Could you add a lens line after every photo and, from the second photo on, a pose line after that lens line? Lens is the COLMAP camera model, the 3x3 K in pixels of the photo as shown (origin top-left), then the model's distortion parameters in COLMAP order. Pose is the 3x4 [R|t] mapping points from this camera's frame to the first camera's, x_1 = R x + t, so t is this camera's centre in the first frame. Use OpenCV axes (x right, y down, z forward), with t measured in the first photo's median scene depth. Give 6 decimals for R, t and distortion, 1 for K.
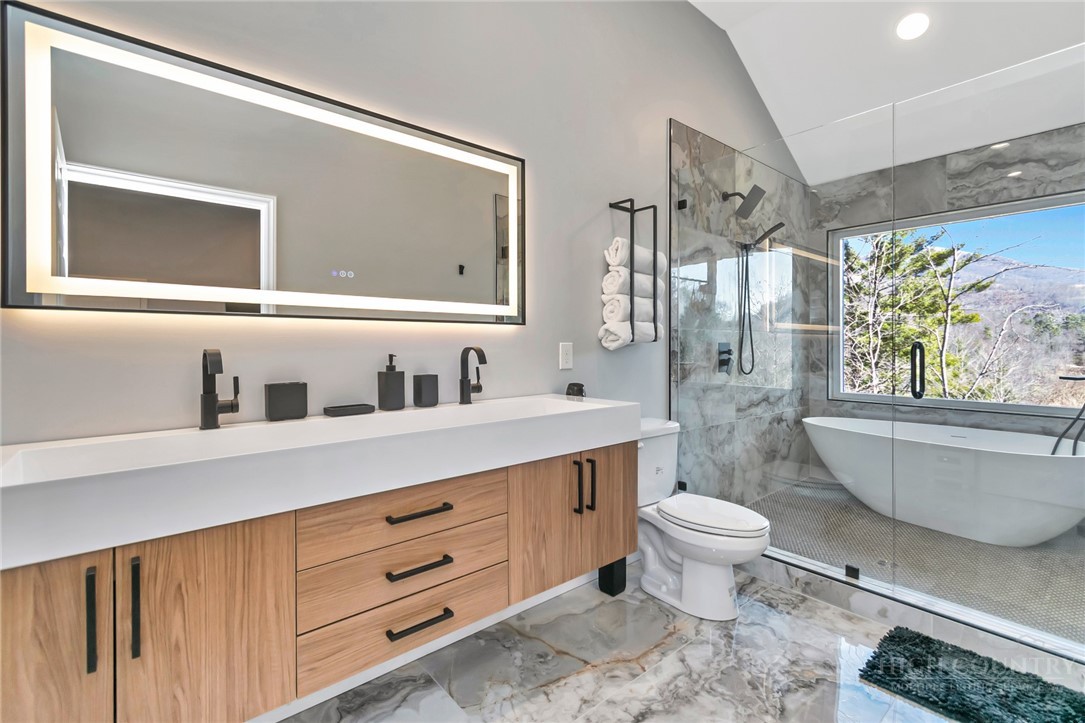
lens RADIAL K [[484.2, 0, 558.8], [0, 484.2, 318.1], [0, 0, 1]] dist [0.000038, -0.000155]
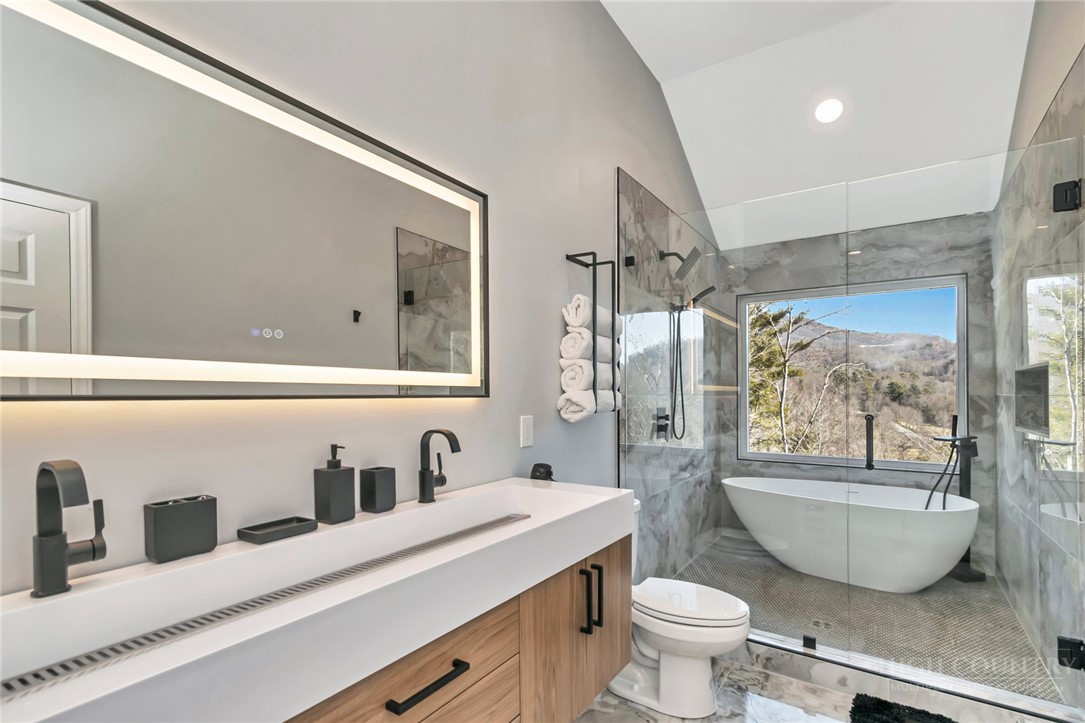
lens RADIAL K [[494.4, 0, 550.5], [0, 494.4, 366.7], [0, 0, 1]] dist [0.002126, -0.000115]
pose [[0.958568, 0.017829, 0.284305, -0.203110], [-0.020708, 0.999760, 0.007125, -0.044297], [-0.284110, -0.012717, 0.958707, 0.159882]]
